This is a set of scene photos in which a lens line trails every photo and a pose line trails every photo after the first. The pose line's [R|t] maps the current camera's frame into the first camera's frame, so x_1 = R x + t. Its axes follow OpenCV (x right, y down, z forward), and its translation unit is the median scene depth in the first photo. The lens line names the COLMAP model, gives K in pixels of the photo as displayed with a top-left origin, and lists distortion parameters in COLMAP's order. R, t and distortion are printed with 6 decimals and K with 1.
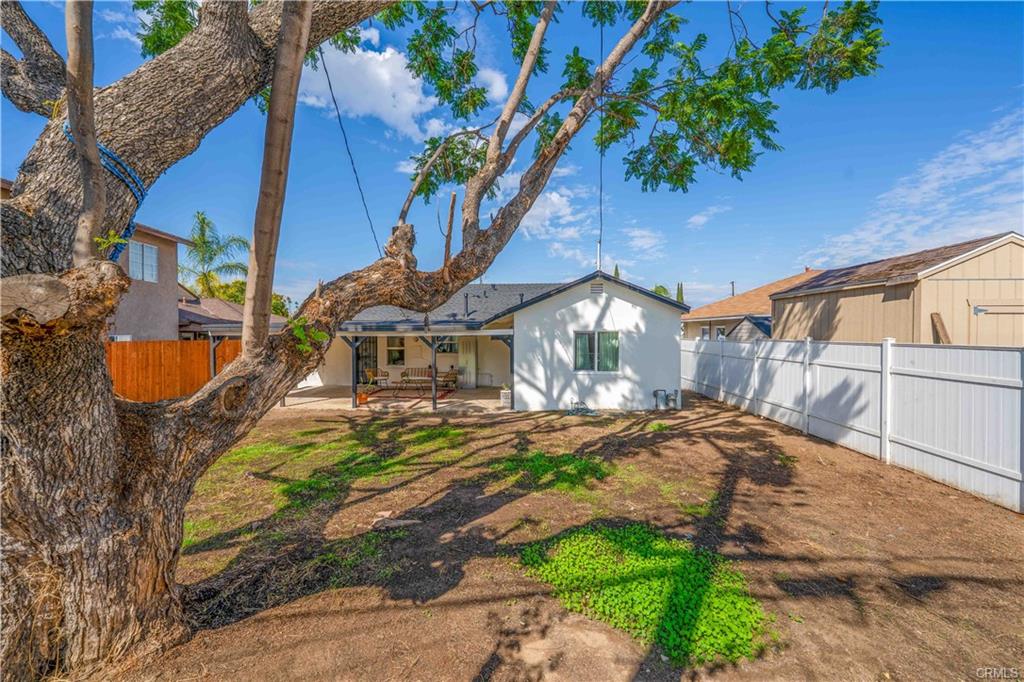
lens RADIAL K [[415.3, 0, 512.6], [0, 415.3, 367.3], [0, 0, 1]] dist [-0.004934, -0.000156]
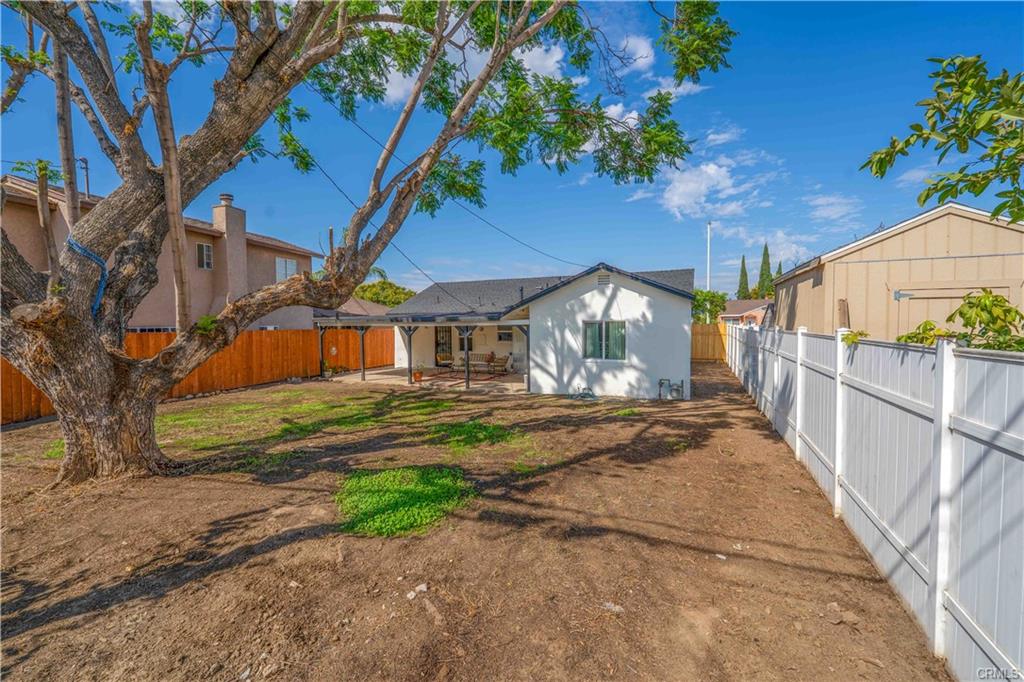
lens RADIAL K [[414.9, 0, 508.7], [0, 414.9, 371.4], [0, 0, 1]] dist [-0.000891, -0.000558]
pose [[0.939753, 0.035721, -0.339984, 0.333343], [-0.023844, 0.998953, 0.039049, 0.005048], [0.341023, -0.028589, 0.939620, -0.061847]]
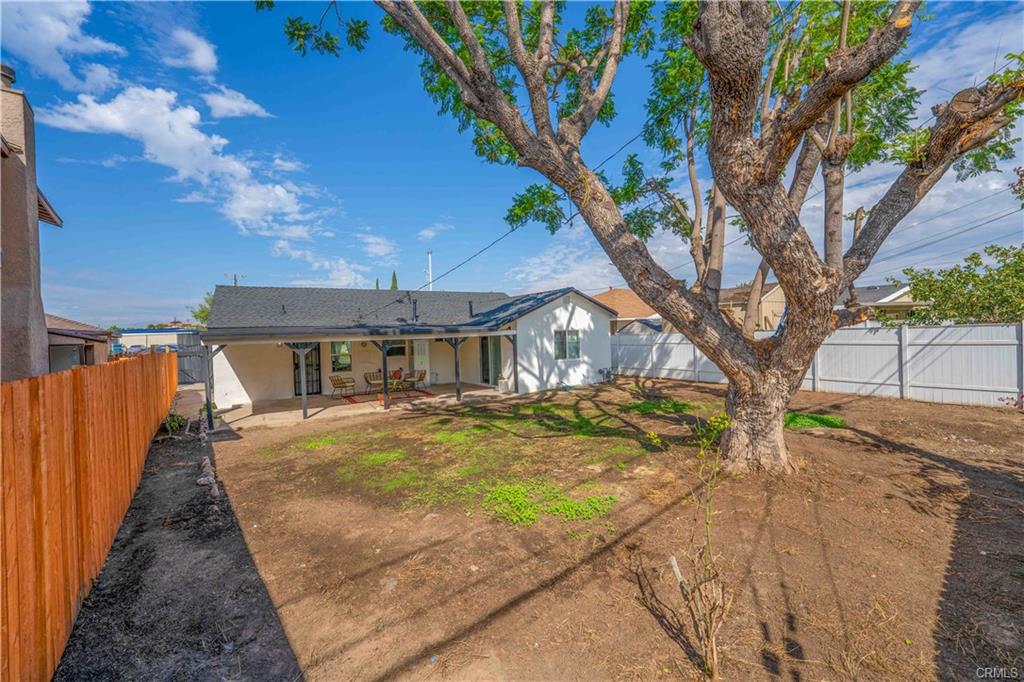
lens RADIAL K [[412.8, 0, 508.8], [0, 412.8, 336.1], [0, 0, 1]] dist [-0.001449, -0.000512]
pose [[0.818234, -0.029896, 0.574107, -0.749897], [0.078199, 0.995153, -0.059631, 0.001434], [-0.569542, 0.093687, 0.816606, -0.020168]]
